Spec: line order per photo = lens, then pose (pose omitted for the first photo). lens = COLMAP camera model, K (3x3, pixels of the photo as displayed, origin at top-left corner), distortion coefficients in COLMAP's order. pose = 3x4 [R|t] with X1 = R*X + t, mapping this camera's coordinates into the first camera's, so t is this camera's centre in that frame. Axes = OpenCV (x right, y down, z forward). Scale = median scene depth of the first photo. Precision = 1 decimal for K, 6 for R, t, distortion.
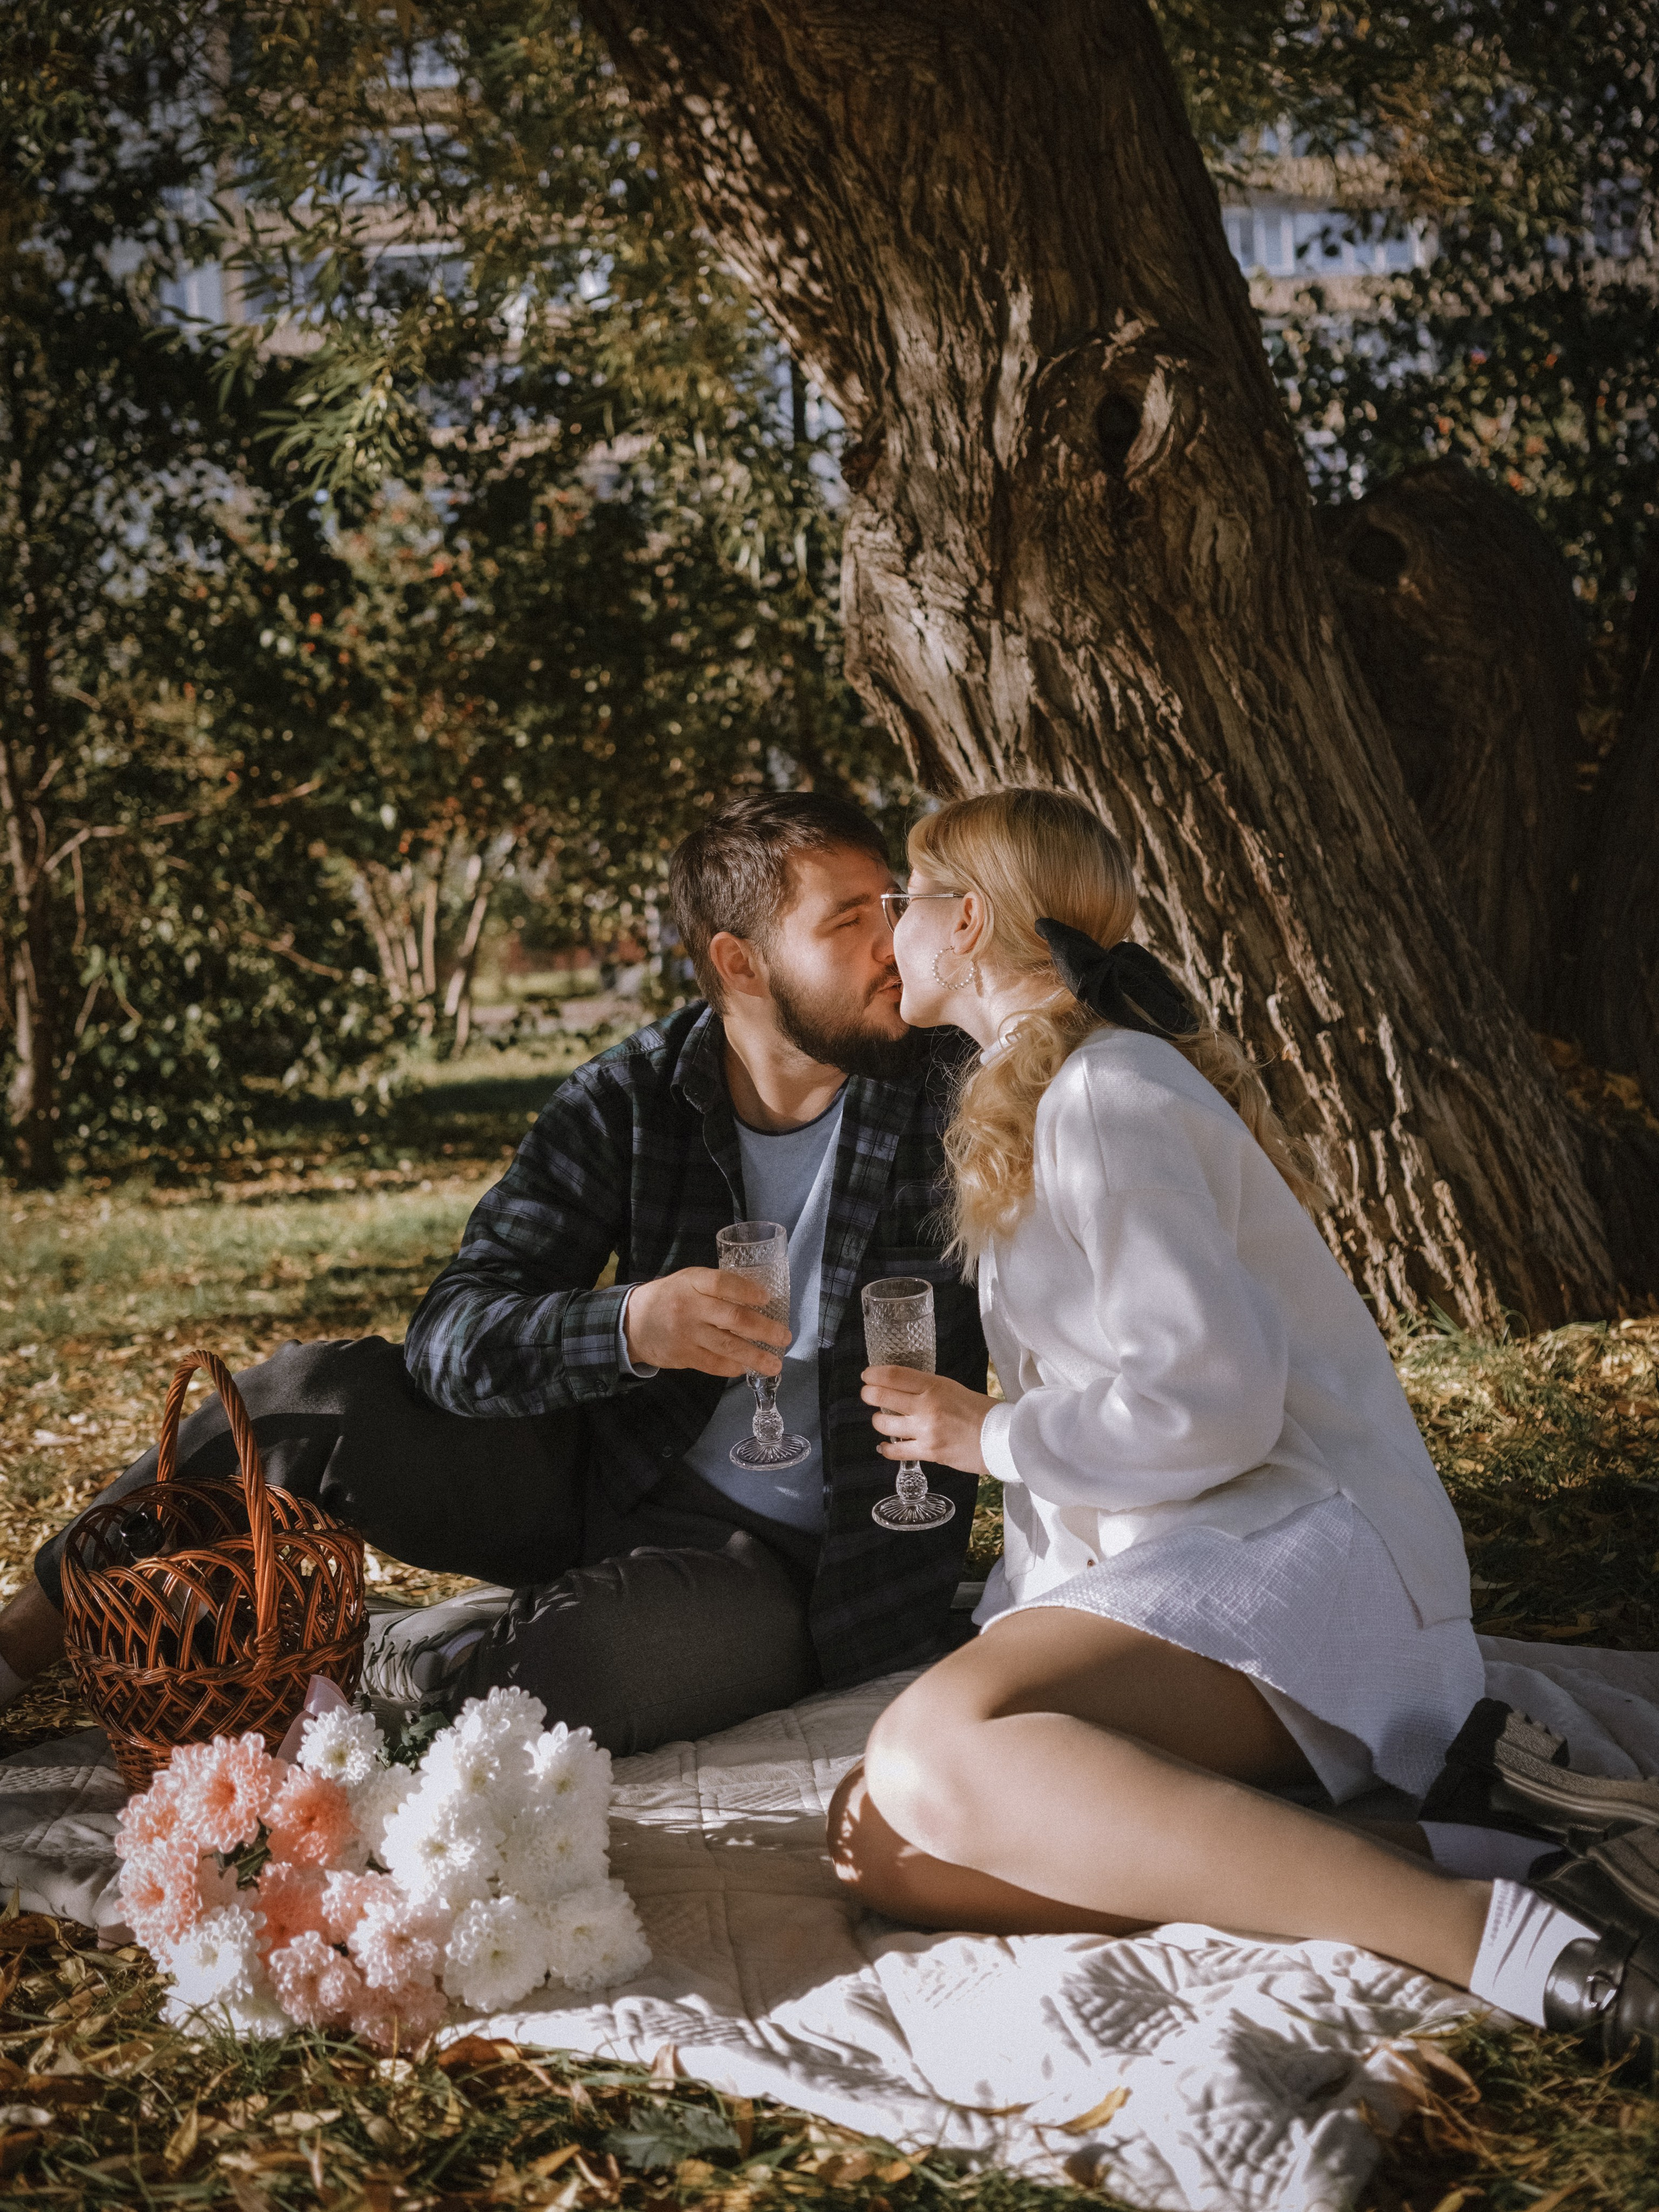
lens RADIAL K [[2486.9, 0, 829.5], [0, 2486.9, 1106.0], [0, 0, 1]] dist [-0.025643, -0.009532]
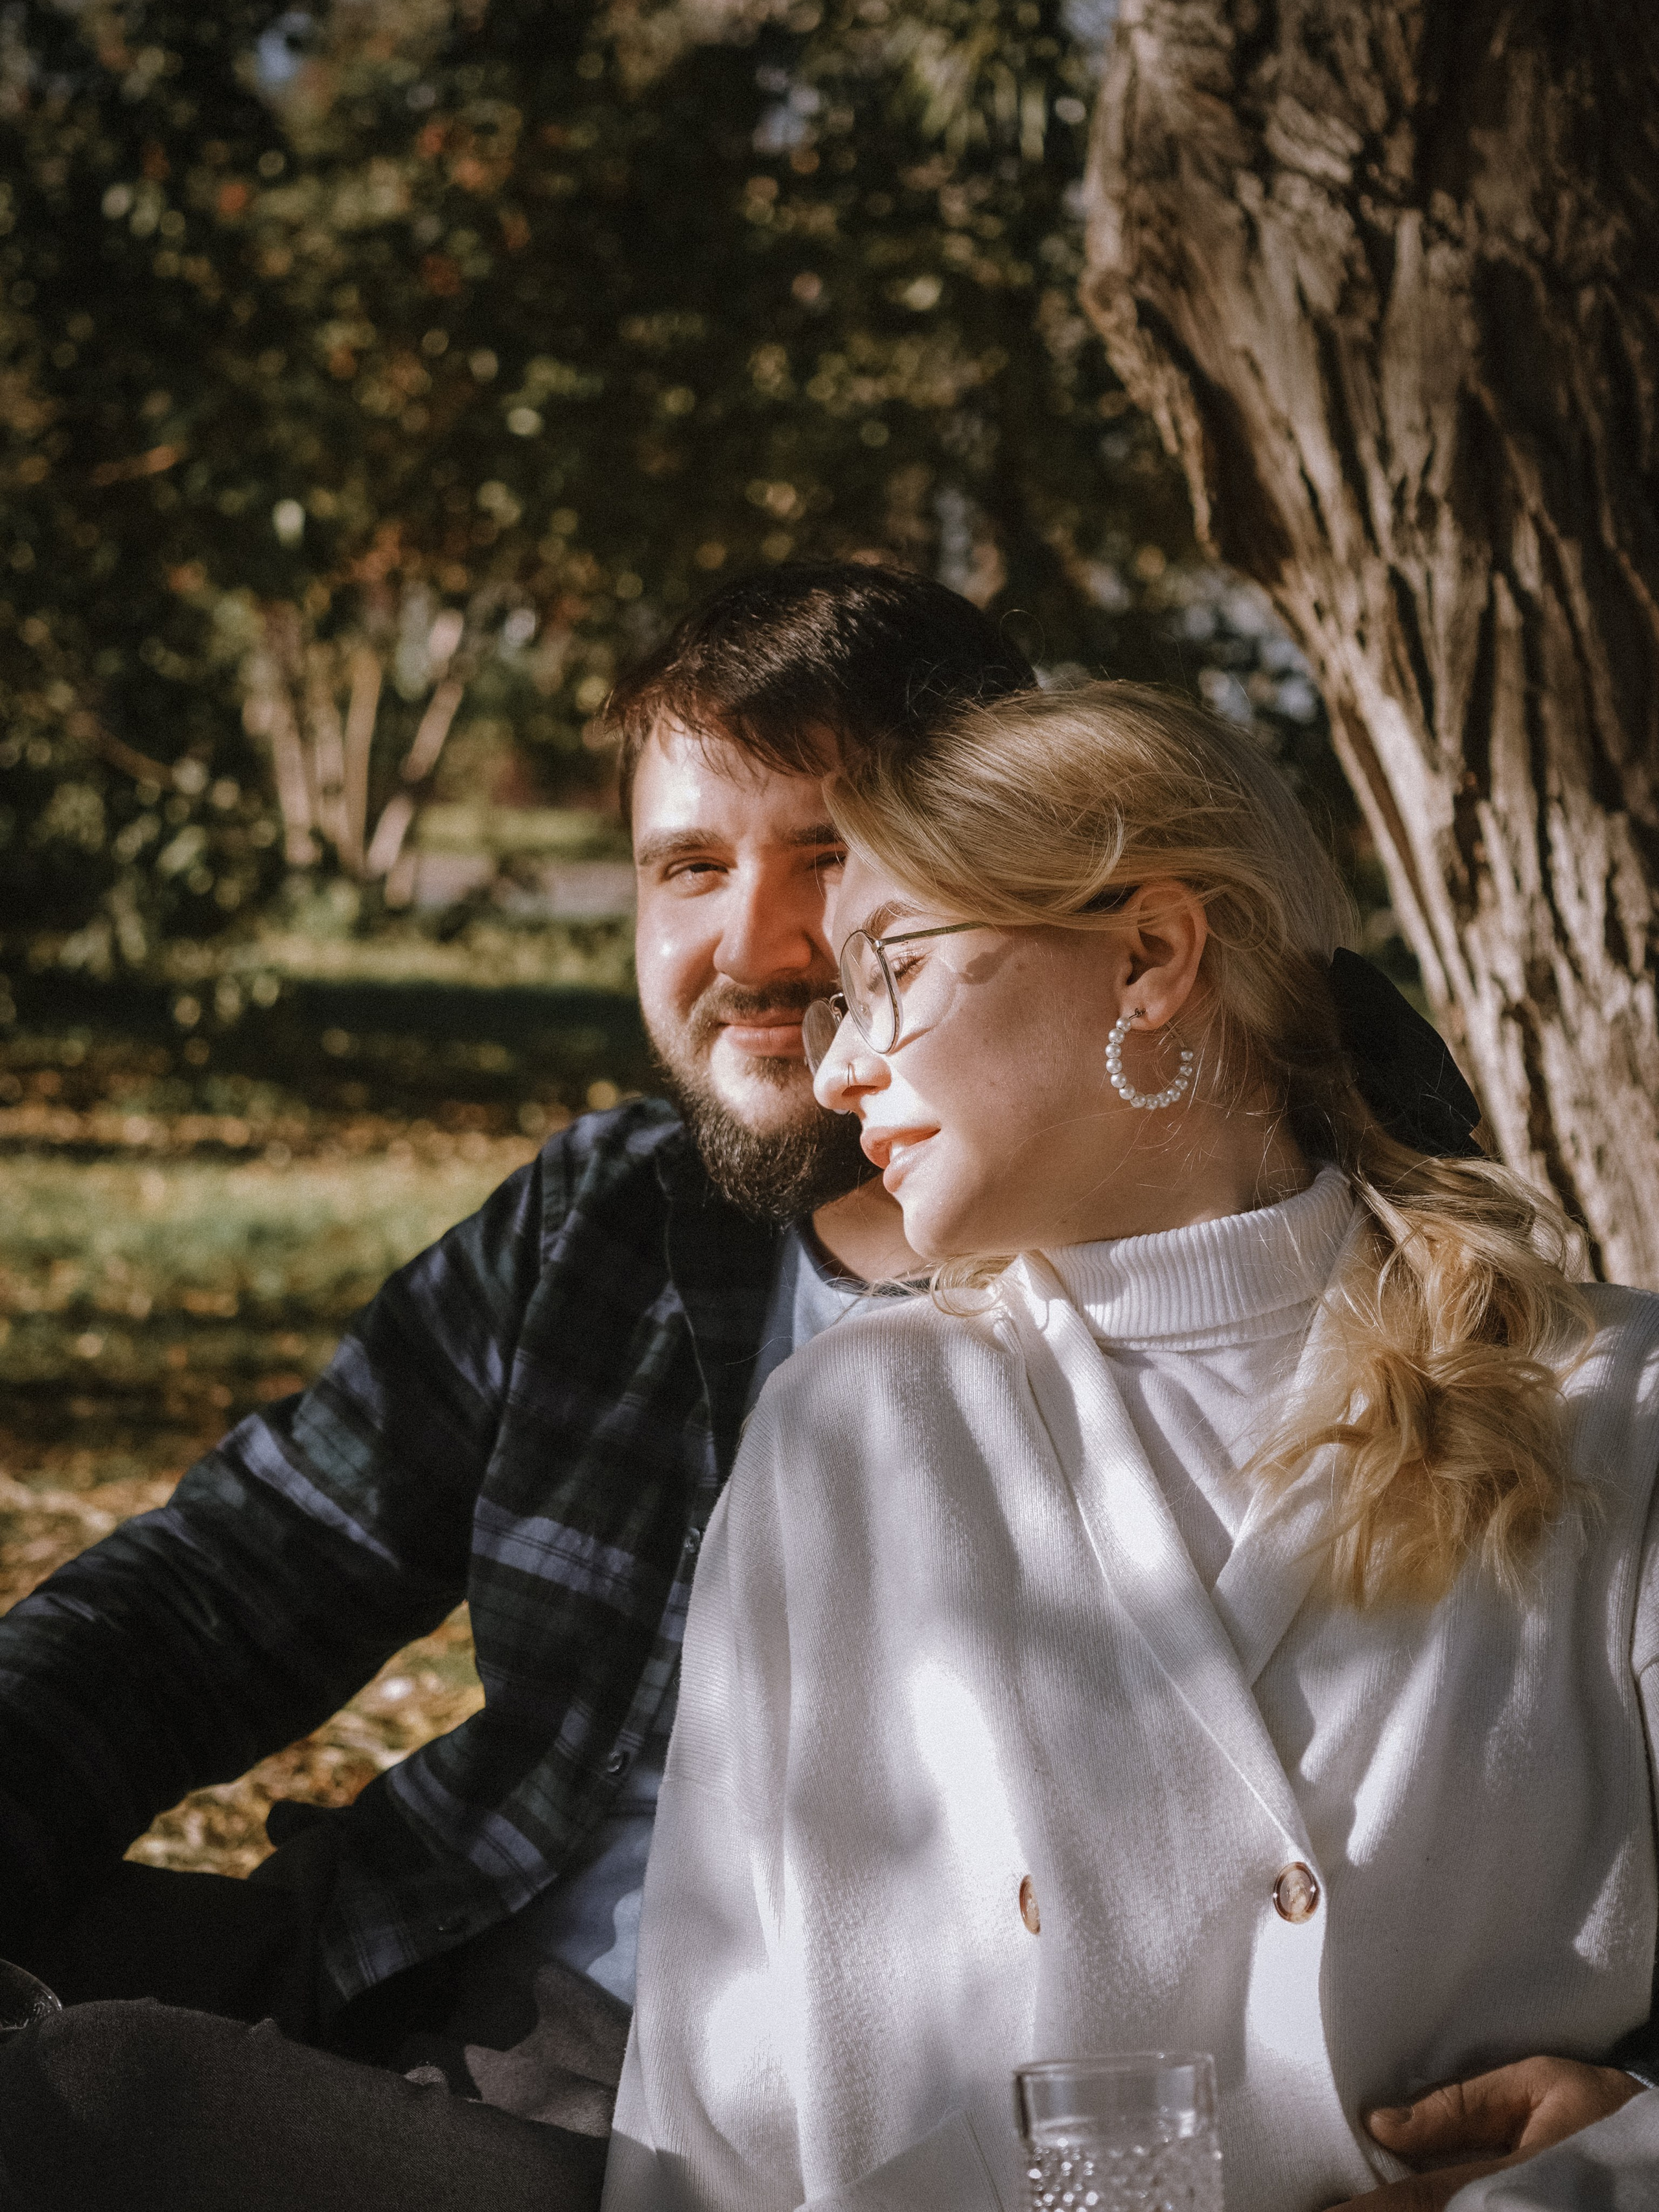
lens RADIAL K [[3857.4, 0, 829.5], [0, 3857.4, 1106.0], [0, 0, 1]] dist [0.036790, -0.367405]
pose [[0.992449, 0.116691, -0.037787, 0.004079], [-0.116238, 0.993123, 0.013974, -0.022638], [0.039158, -0.009476, 0.999188, 0.250836]]
